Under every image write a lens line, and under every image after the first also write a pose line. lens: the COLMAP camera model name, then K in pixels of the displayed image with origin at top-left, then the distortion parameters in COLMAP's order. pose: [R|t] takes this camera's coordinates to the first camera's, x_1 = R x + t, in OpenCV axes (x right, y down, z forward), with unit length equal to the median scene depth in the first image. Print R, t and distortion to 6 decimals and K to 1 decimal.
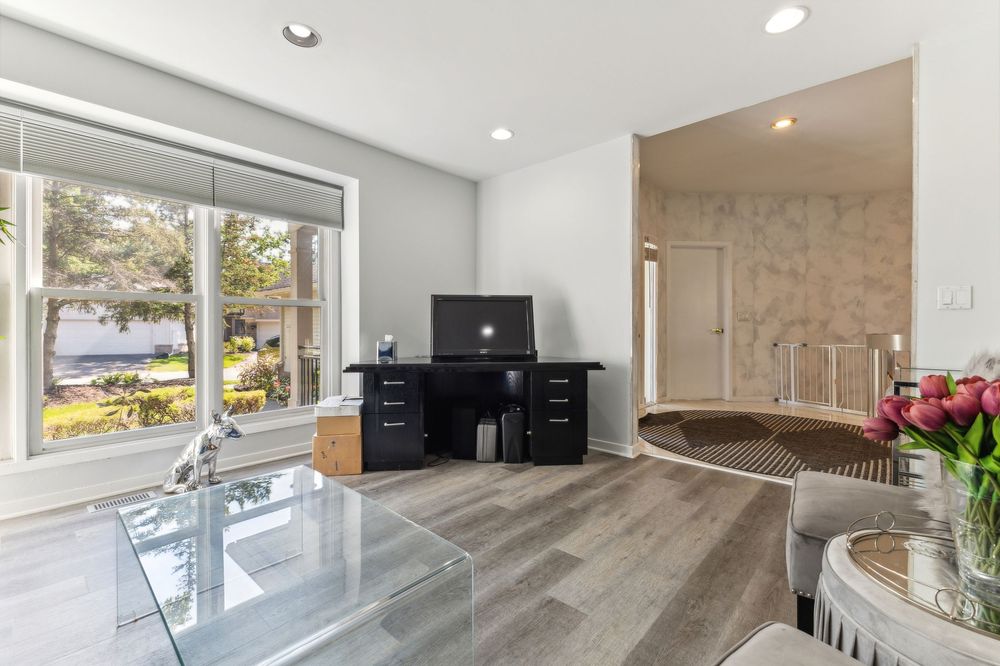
lens RADIAL K [[433.6, 0, 506.1], [0, 433.6, 330.4], [0, 0, 1]] dist [0.001792, -0.000704]
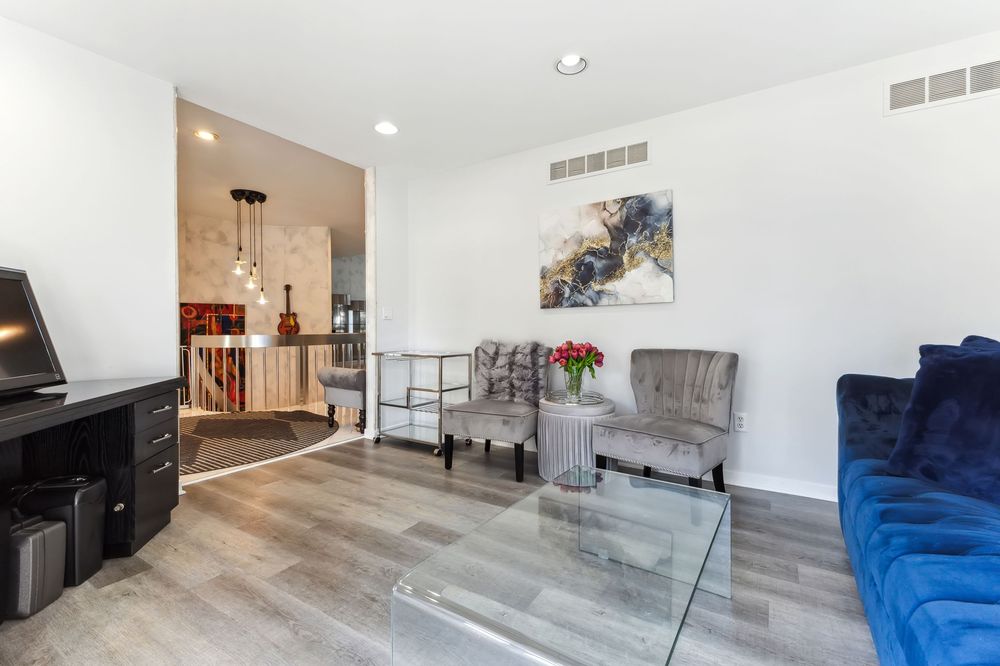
lens RADIAL K [[433.6, 0, 506.5], [0, 433.6, 325.6], [0, 0, 1]] dist [0.001792, -0.000704]
pose [[-0.168281, -0.000404, 0.985739, -0.817377], [0.010175, 0.999946, 0.002147, -0.014273], [-0.985687, 0.010391, -0.168268, 0.743817]]
